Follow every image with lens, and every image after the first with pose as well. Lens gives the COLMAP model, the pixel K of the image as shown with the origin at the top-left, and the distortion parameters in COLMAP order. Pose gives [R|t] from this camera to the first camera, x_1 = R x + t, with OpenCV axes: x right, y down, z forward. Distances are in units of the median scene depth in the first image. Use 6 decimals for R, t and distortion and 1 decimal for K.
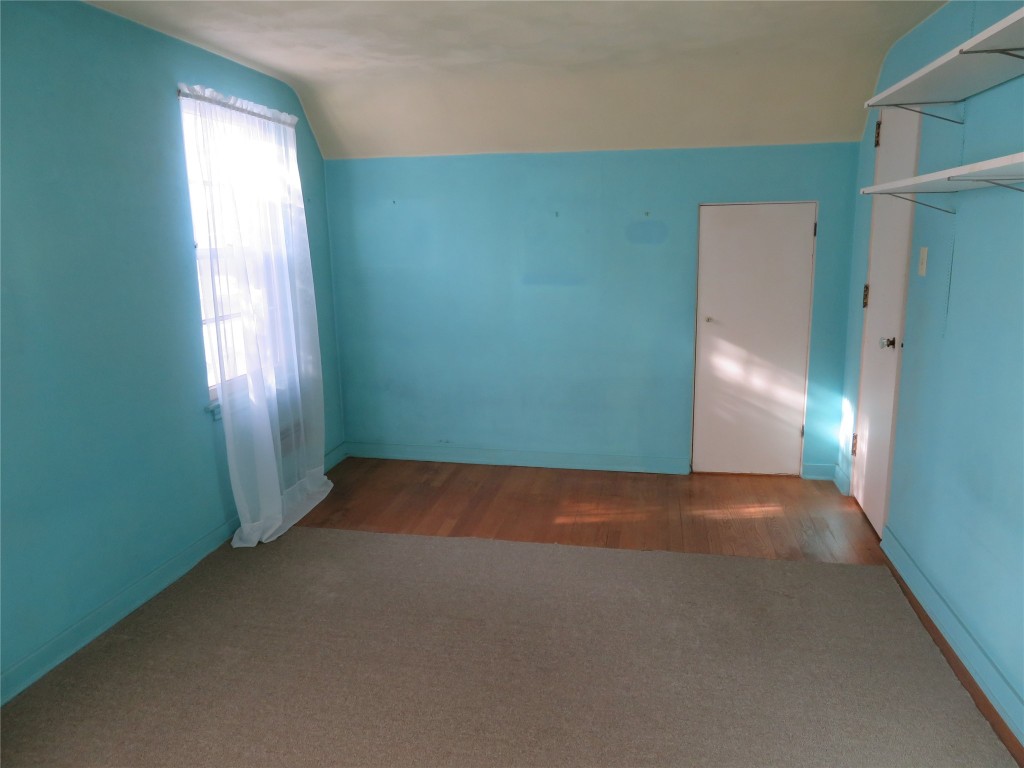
lens RADIAL K [[733.3, 0, 506.5], [0, 733.3, 384.3], [0, 0, 1]] dist [0.002142, -0.000570]
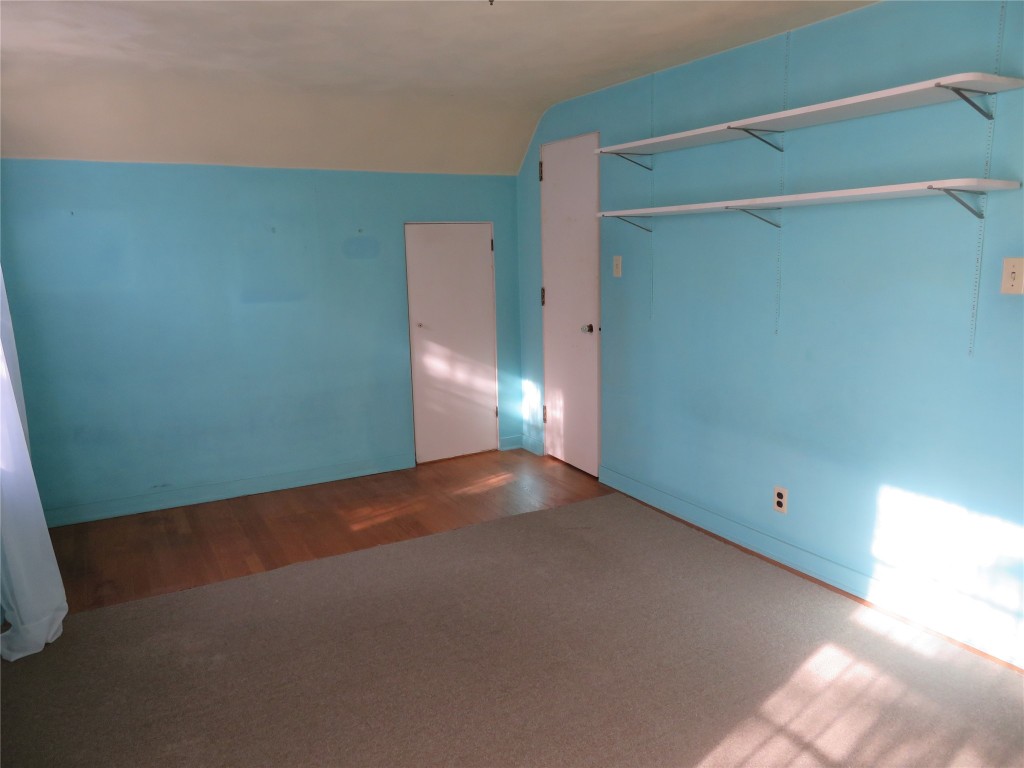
lens RADIAL K [[733.3, 0, 506.5], [0, 733.3, 384.3], [0, 0, 1]] dist [0.002142, -0.000570]
pose [[0.763803, -0.120922, 0.634021, -0.348516], [0.138719, 0.990094, 0.021718, -0.004804], [-0.630366, 0.071363, 0.773011, 0.056583]]
